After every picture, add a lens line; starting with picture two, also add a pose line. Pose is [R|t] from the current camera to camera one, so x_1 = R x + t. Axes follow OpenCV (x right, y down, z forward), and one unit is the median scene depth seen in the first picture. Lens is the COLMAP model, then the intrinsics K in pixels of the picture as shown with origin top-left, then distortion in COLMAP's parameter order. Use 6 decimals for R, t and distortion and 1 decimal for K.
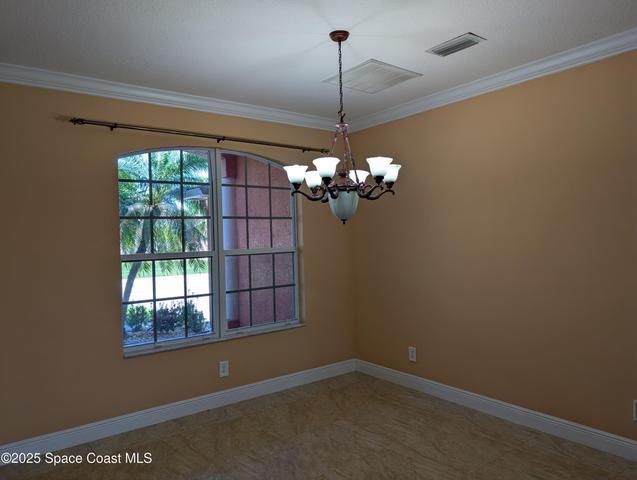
lens RADIAL K [[461.9, 0, 318.3], [0, 461.9, 231.1], [0, 0, 1]] dist [0.027143, -0.006289]
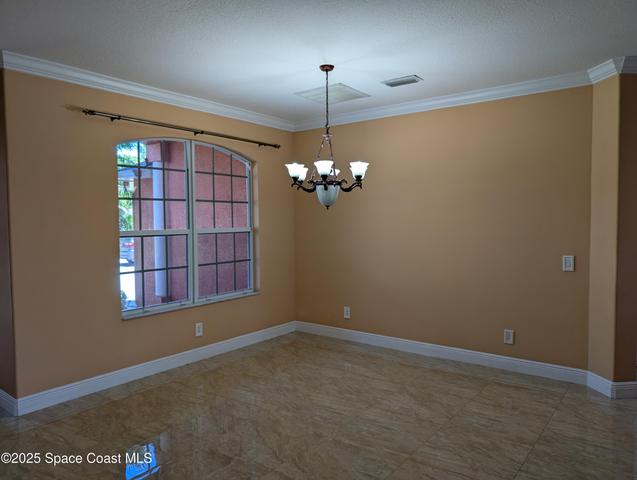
lens RADIAL K [[461.9, 0, 318.3], [0, 461.9, 231.1], [0, 0, 1]] dist [0.027143, -0.006289]
pose [[0.964322, 0.011762, 0.264470, -0.224631], [-0.020554, 0.999323, 0.030502, 0.005587], [-0.263932, -0.034850, 0.963911, -0.202703]]
